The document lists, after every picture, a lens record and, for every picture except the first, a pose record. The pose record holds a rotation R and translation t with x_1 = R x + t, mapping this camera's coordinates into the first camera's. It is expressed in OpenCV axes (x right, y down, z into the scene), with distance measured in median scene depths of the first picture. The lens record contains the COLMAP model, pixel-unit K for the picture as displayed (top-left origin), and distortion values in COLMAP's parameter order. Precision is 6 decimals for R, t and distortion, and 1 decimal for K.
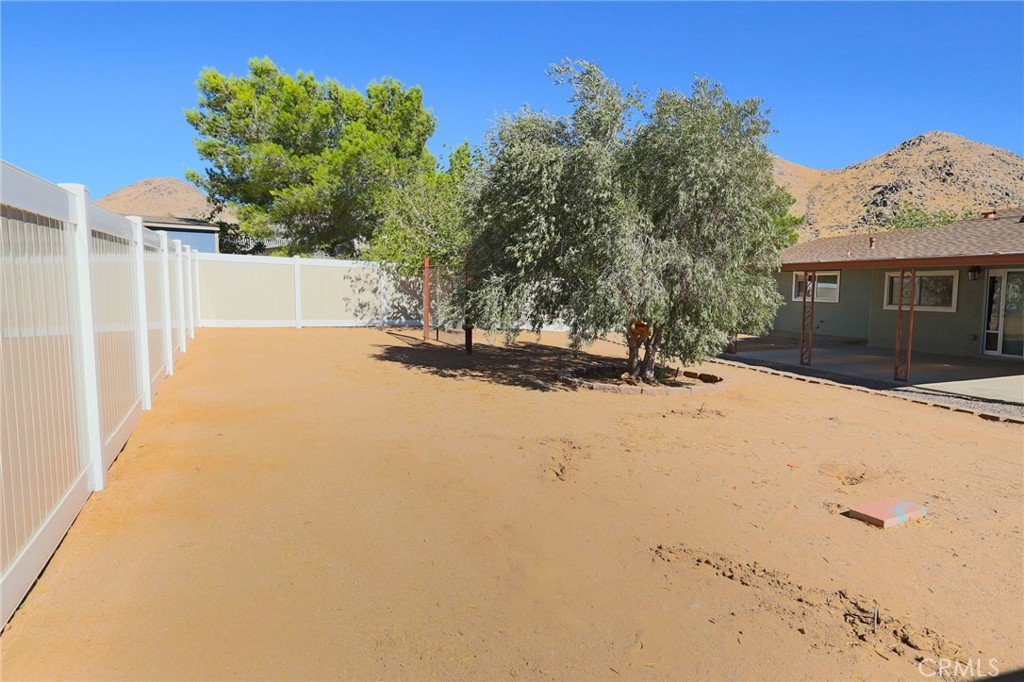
lens RADIAL K [[544.7, 0, 514.5], [0, 544.7, 333.5], [0, 0, 1]] dist [-0.018829, 0.003957]
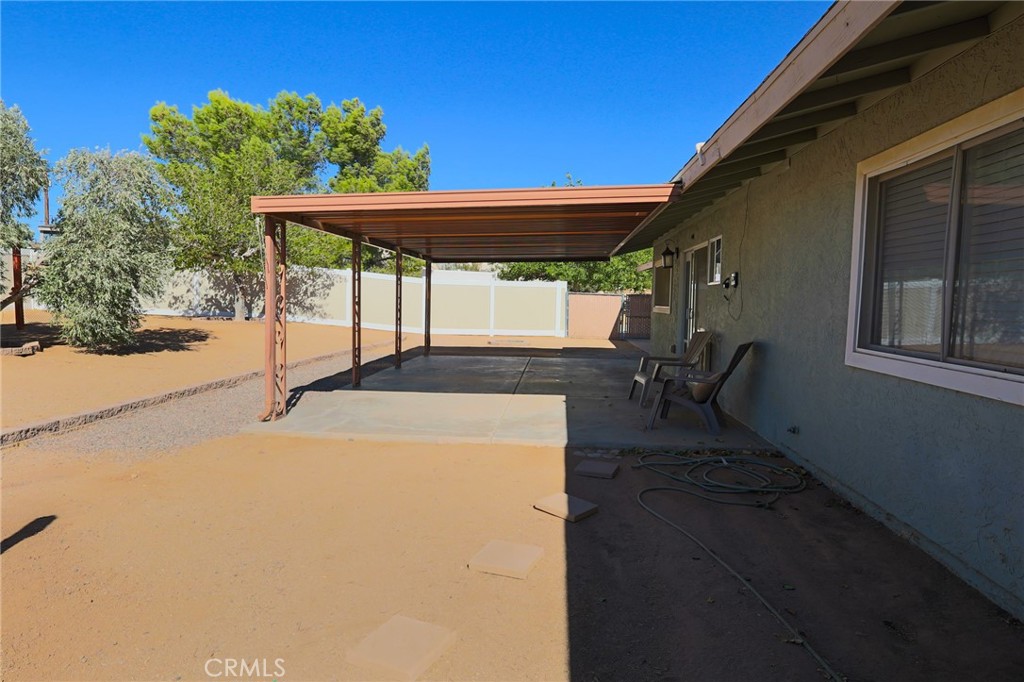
lens RADIAL K [[544.7, 0, 507.3], [0, 544.7, 344.1], [0, 0, 1]] dist [-0.018829, 0.003957]
pose [[0.955171, 0.034877, -0.293993, 0.708445], [-0.031770, 0.999377, 0.015339, 0.005876], [0.294345, -0.005312, 0.955685, 0.096950]]
